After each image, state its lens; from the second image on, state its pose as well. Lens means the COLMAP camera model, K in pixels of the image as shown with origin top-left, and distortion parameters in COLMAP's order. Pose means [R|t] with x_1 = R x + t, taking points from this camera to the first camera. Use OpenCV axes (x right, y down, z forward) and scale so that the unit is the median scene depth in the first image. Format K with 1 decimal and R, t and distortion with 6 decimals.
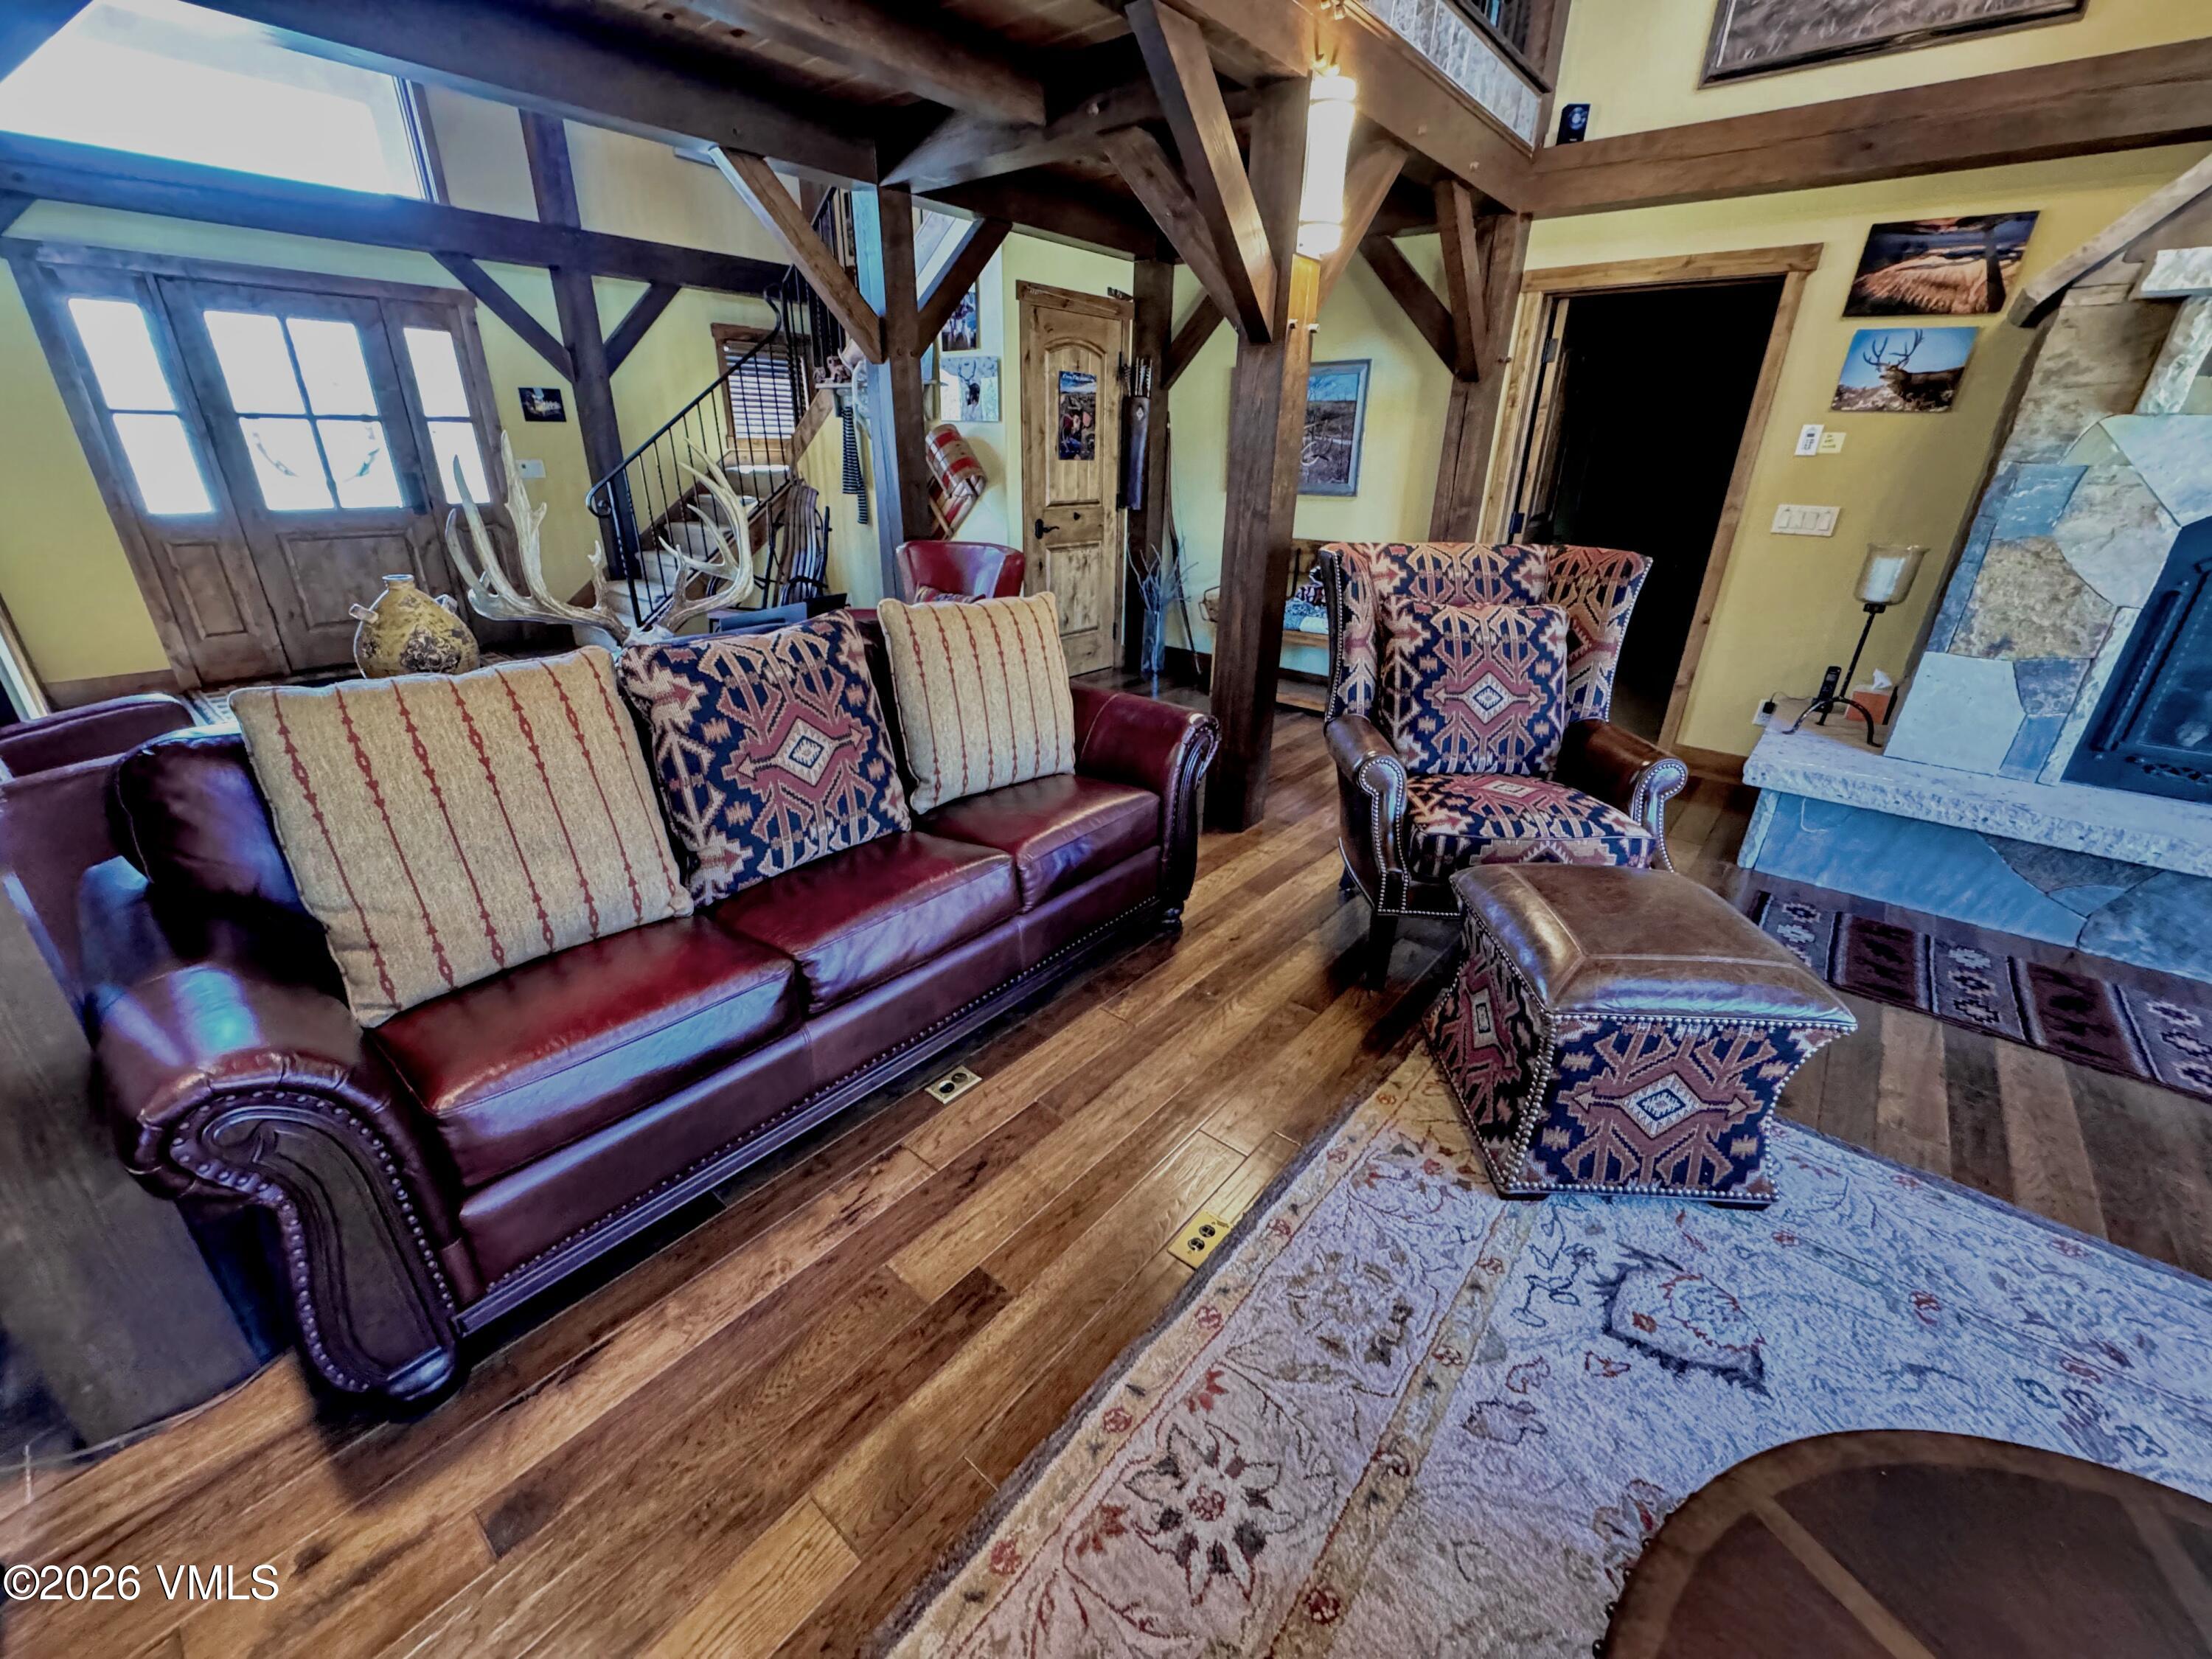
lens RADIAL K [[885.0, 0, 1097.3], [0, 885.0, 825.9], [0, 0, 1]] dist [-0.003771, 0.000352]
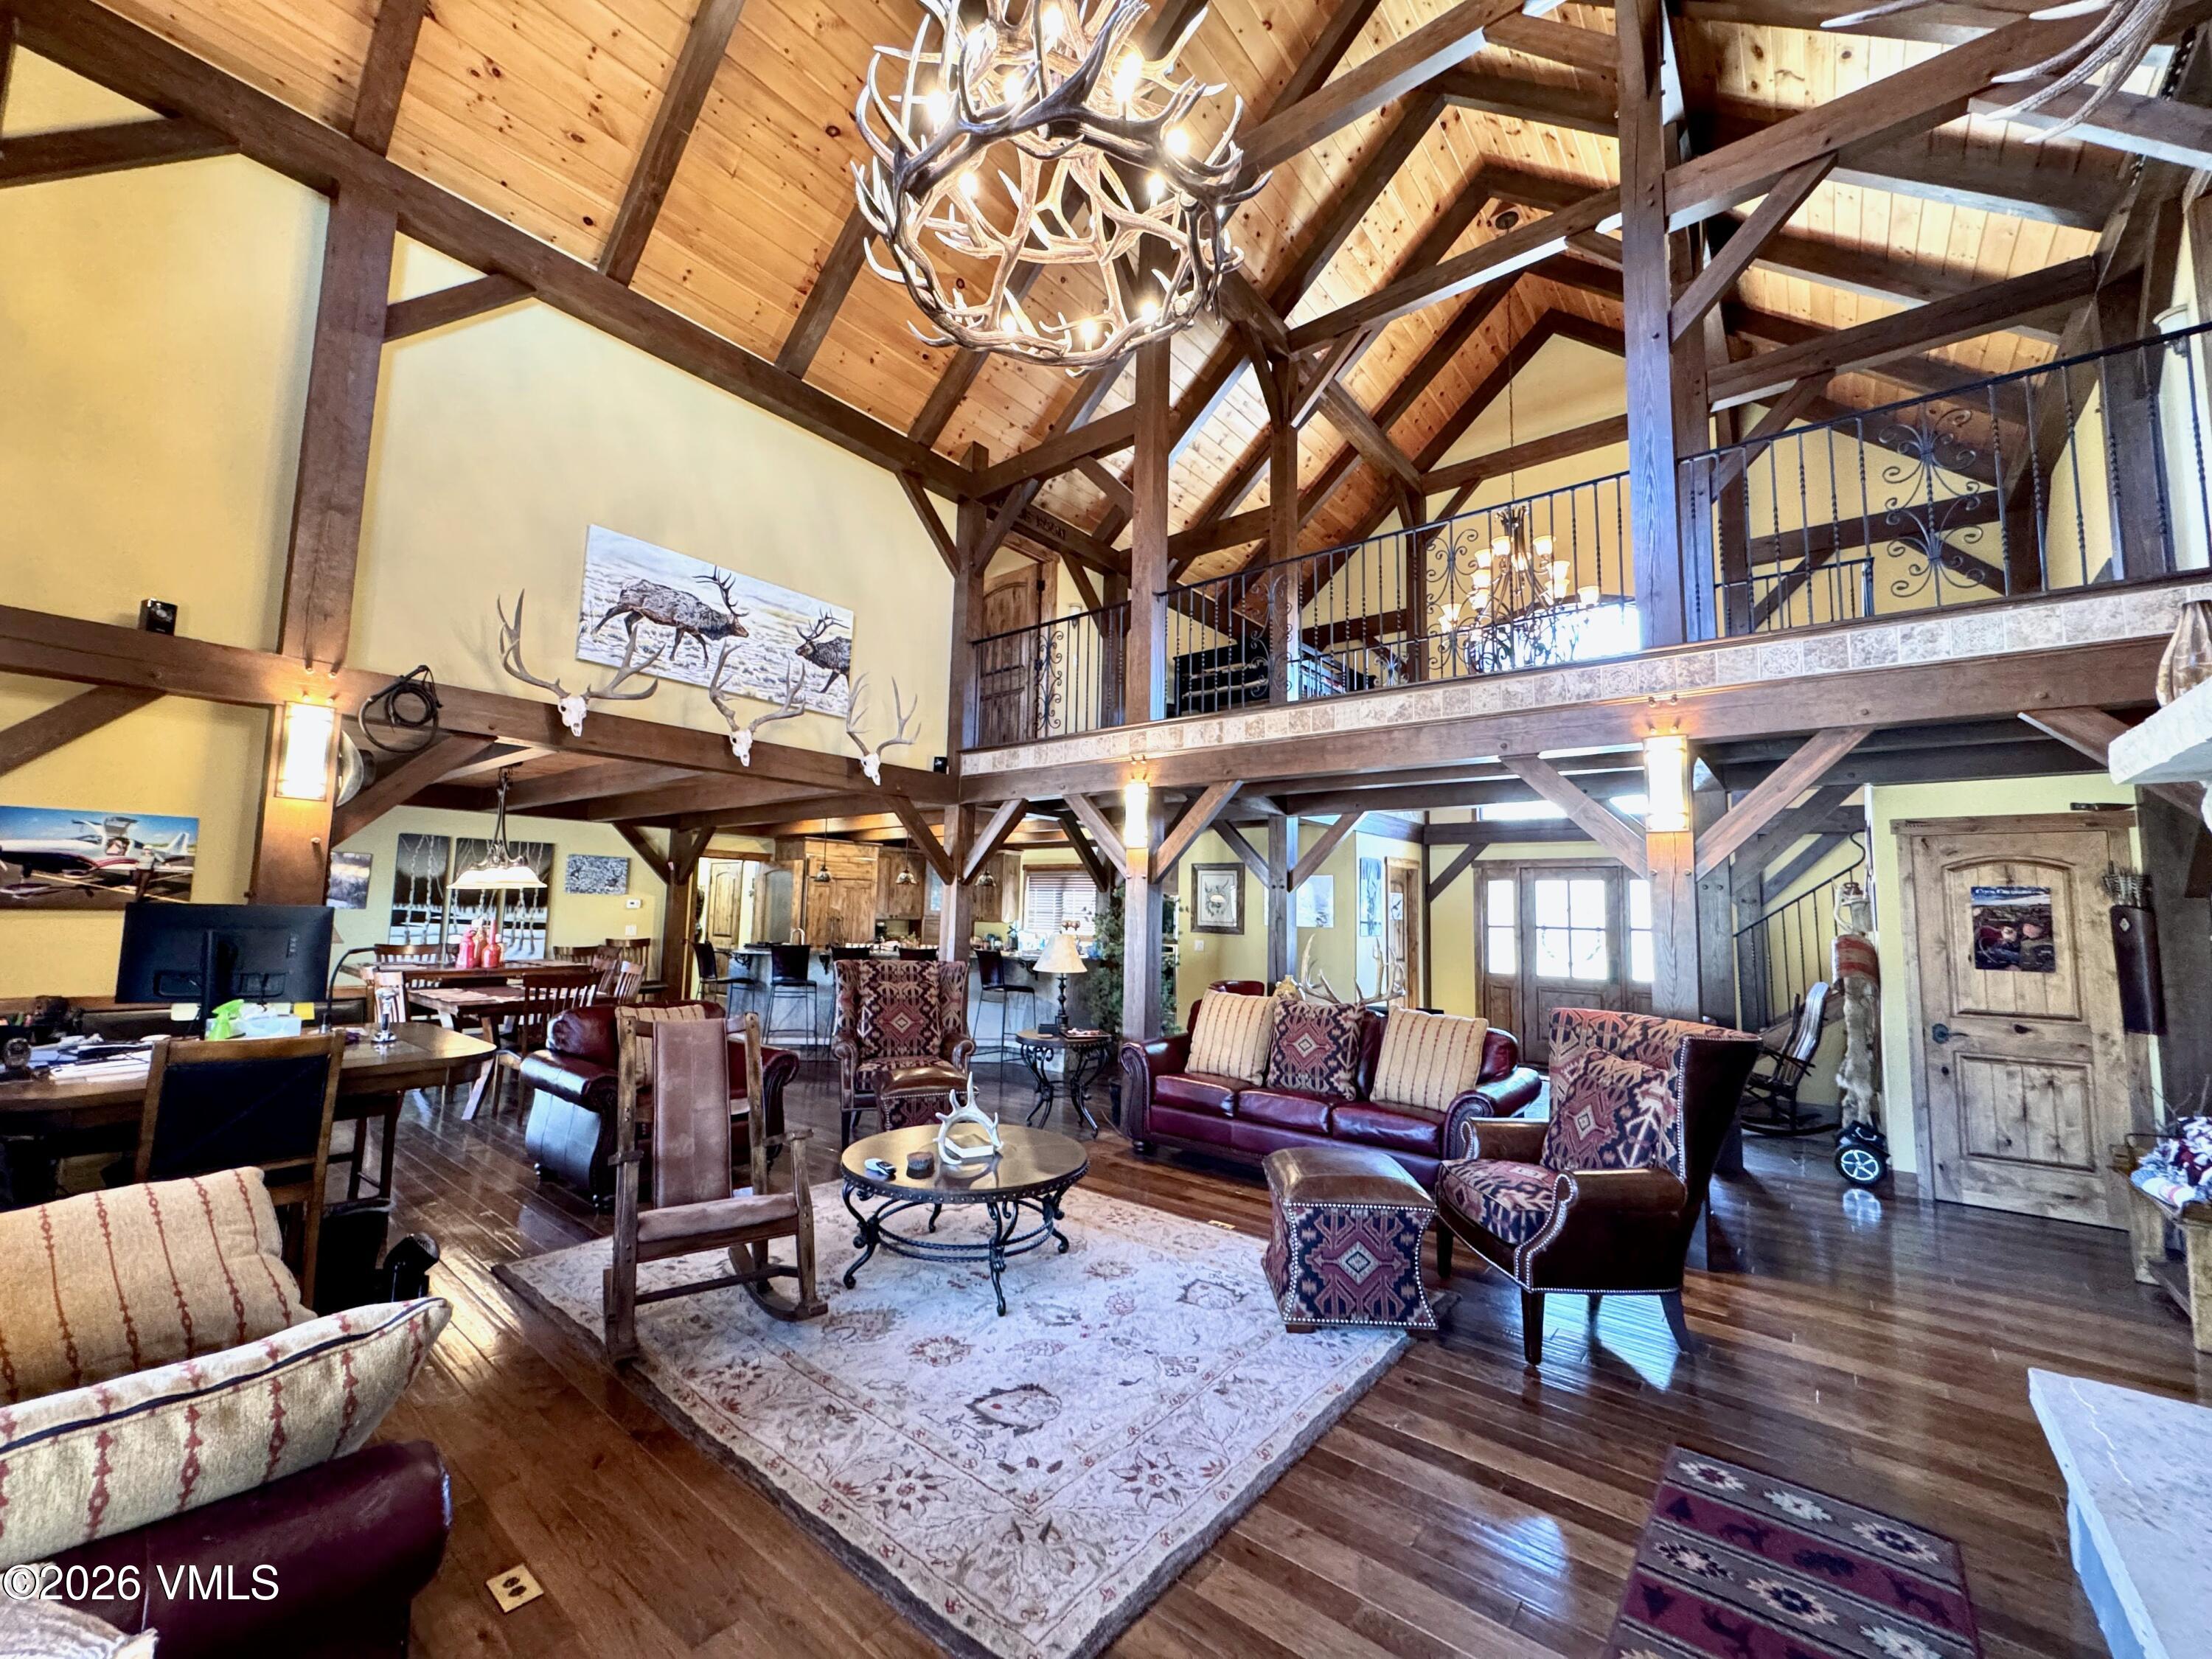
lens RADIAL K [[885.0, 0, 1105.0], [0, 885.0, 820.3], [0, 0, 1]] dist [-0.003771, 0.000352]
pose [[0.017847, -0.122971, -0.992250, 1.719283], [-0.417283, 0.900931, -0.119159, -0.088598], [0.908602, 0.416175, -0.035235, 0.185321]]
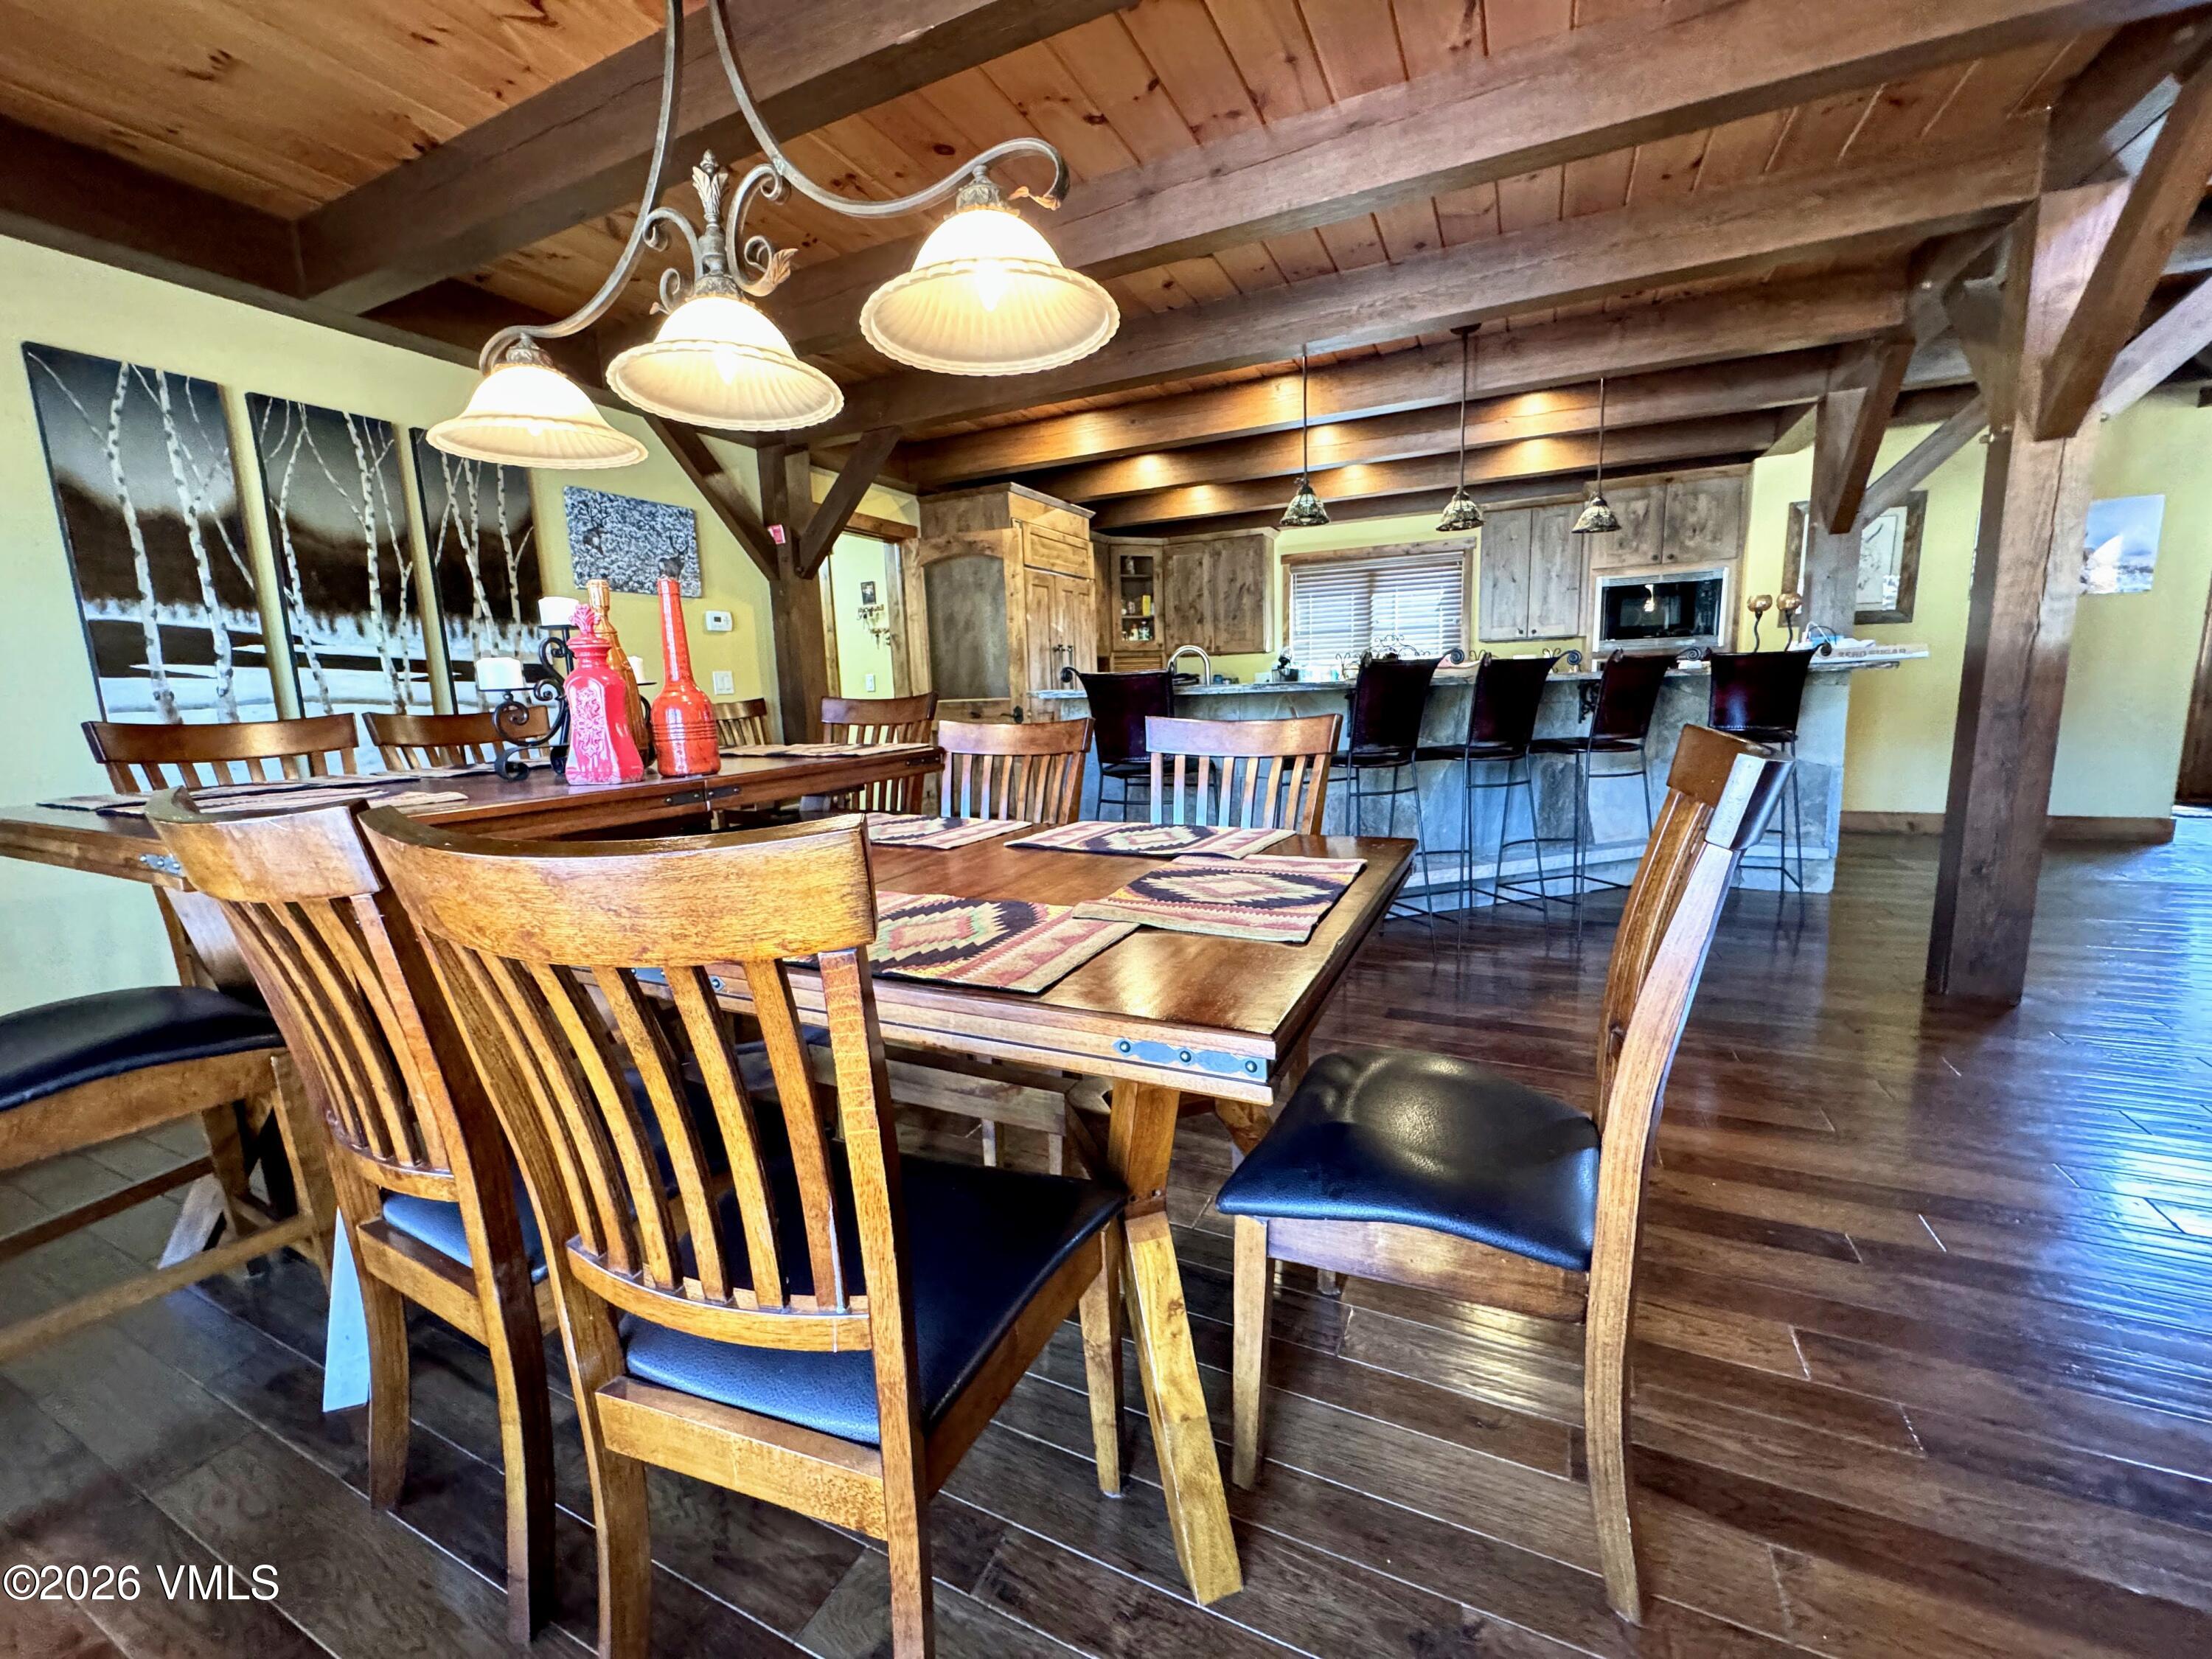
lens RADIAL K [[885.0, 0, 1108.3], [0, 885.0, 829.6], [0, 0, 1]] dist [-0.003771, 0.000352]
pose [[0.250251, 0.127971, -0.959686, -0.258362], [-0.347147, 0.937178, 0.034447, 0.666799], [0.903805, 0.324532, 0.278954, -1.281558]]
